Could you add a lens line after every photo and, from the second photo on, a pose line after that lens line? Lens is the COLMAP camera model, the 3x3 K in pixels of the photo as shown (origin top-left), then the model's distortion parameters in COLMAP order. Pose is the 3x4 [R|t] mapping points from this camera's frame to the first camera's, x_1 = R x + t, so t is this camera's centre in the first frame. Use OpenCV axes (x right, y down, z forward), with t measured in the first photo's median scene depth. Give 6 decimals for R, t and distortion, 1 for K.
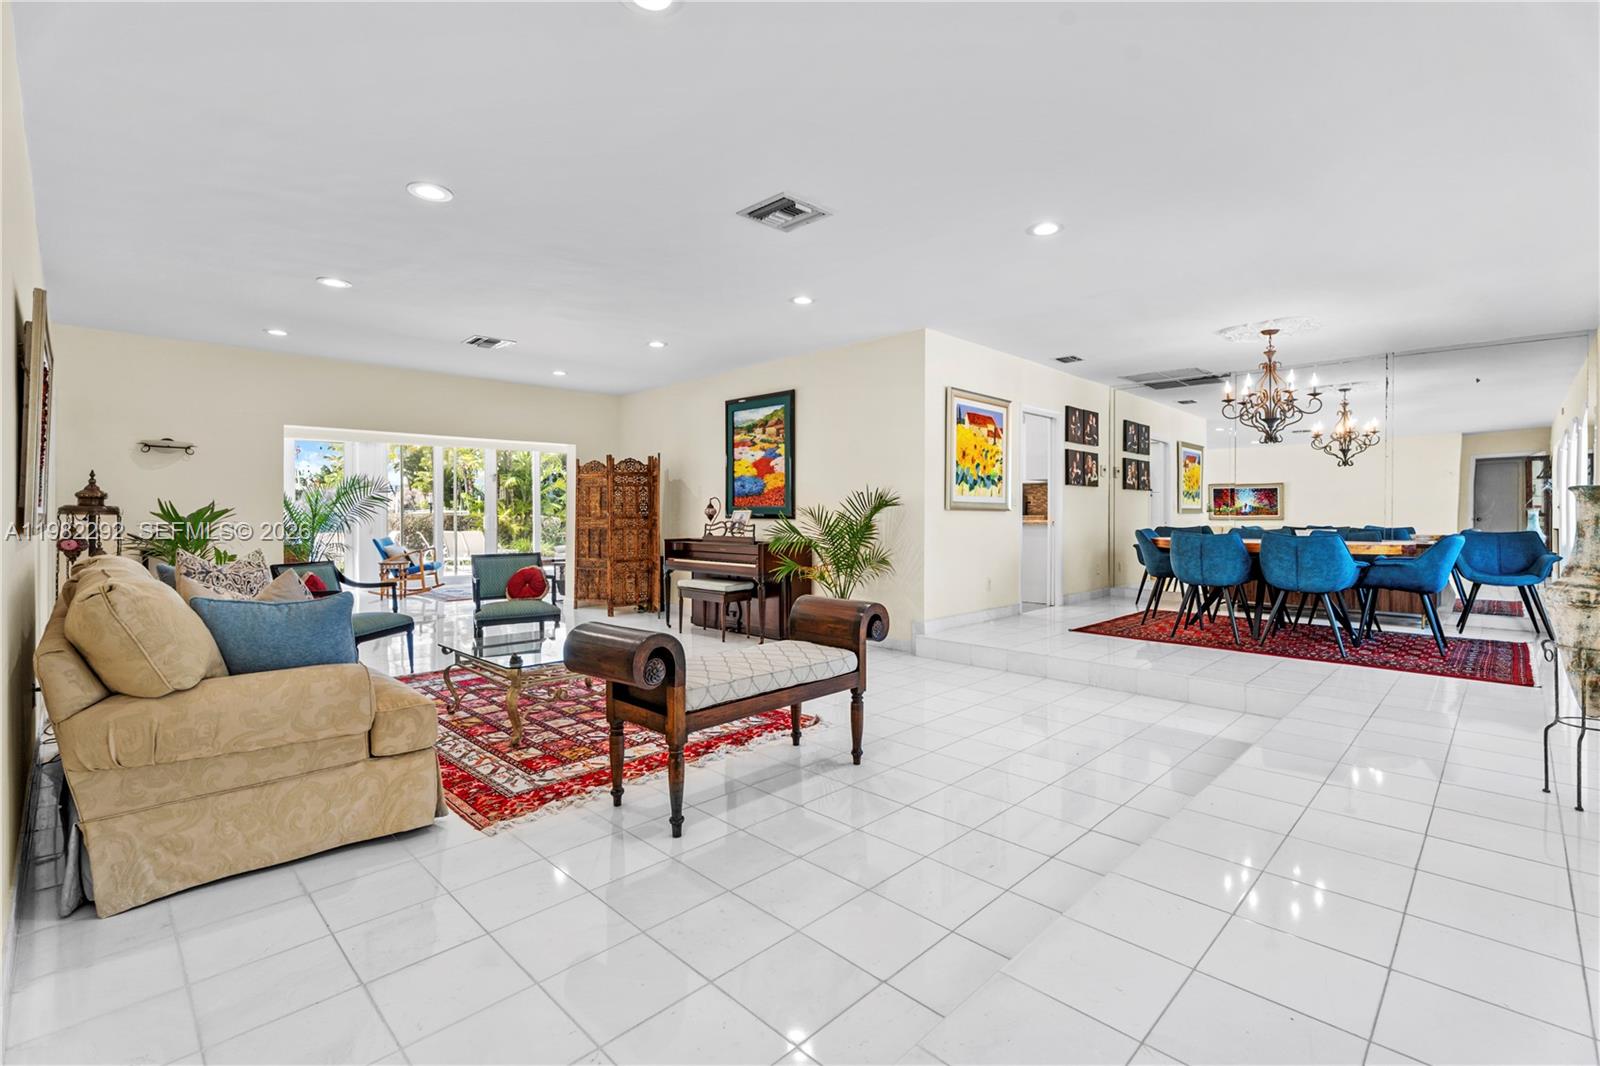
lens RADIAL K [[712.0, 0, 806.0], [0, 712.0, 525.3], [0, 0, 1]] dist [0.002665, 0.000318]
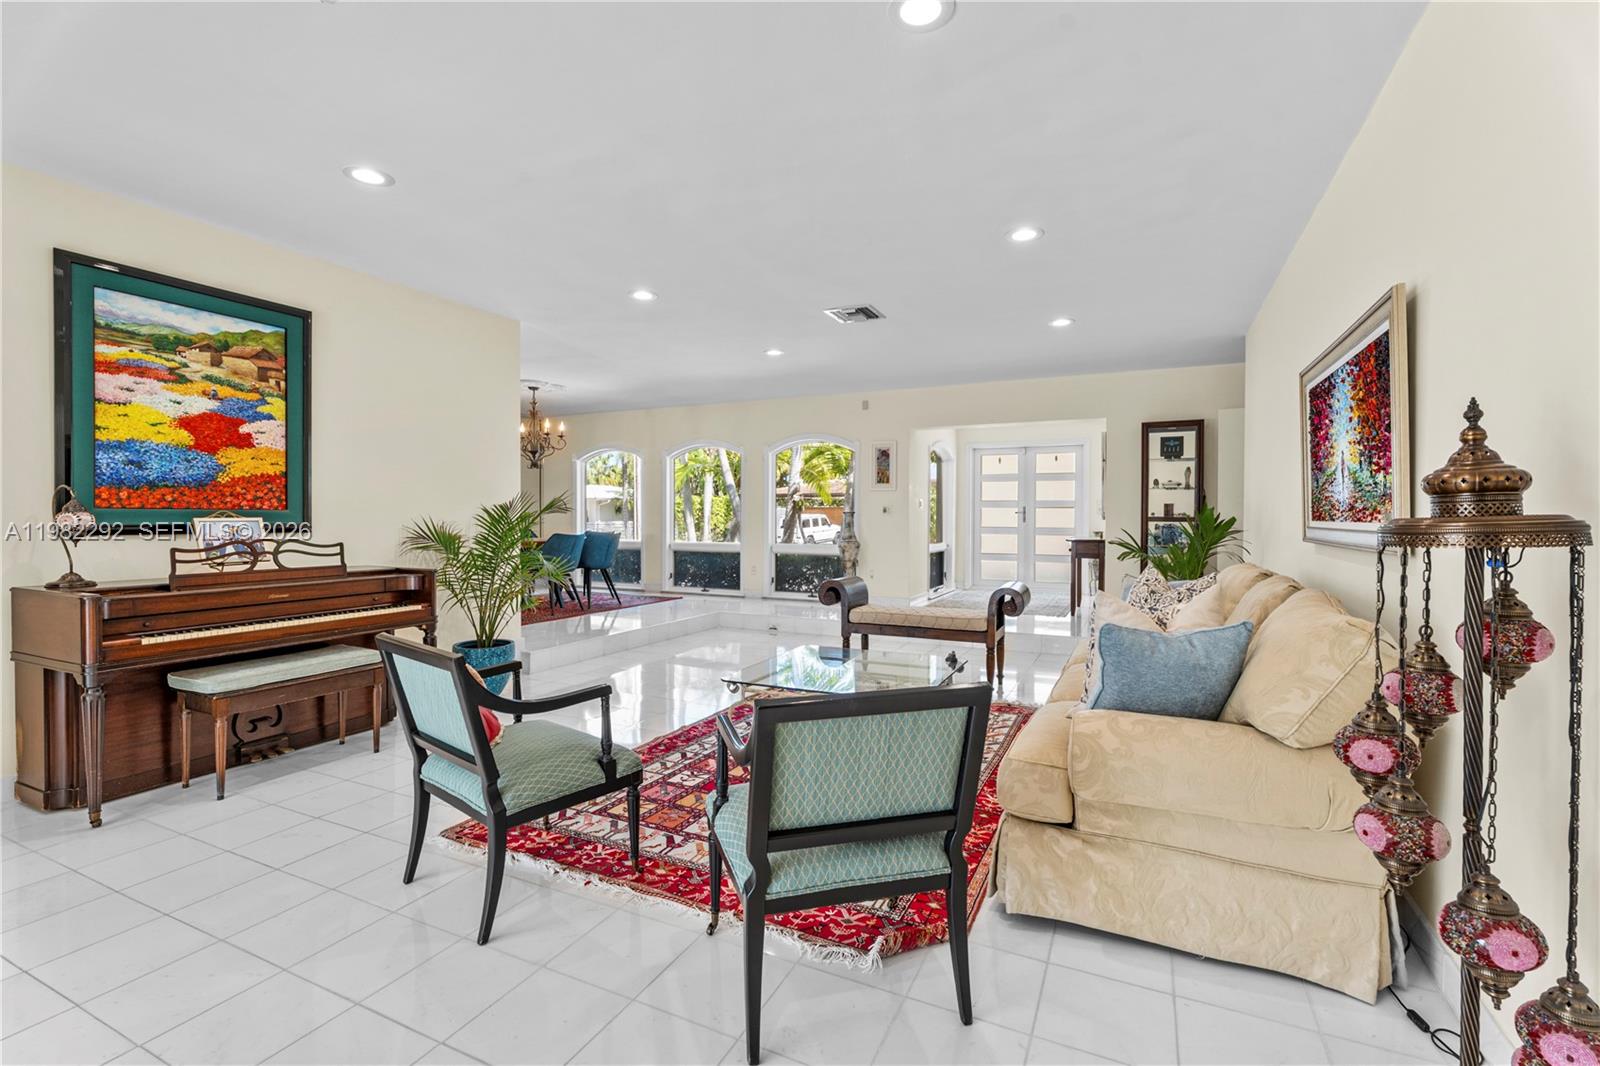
lens RADIAL K [[712.0, 0, 806.0], [0, 712.0, 525.3], [0, 0, 1]] dist [0.002665, 0.000318]
pose [[-0.327405, -0.014832, 0.944768, -0.675609], [0.012498, 0.999721, 0.020026, -0.020552], [-0.944801, 0.018364, -0.327128, 0.771816]]
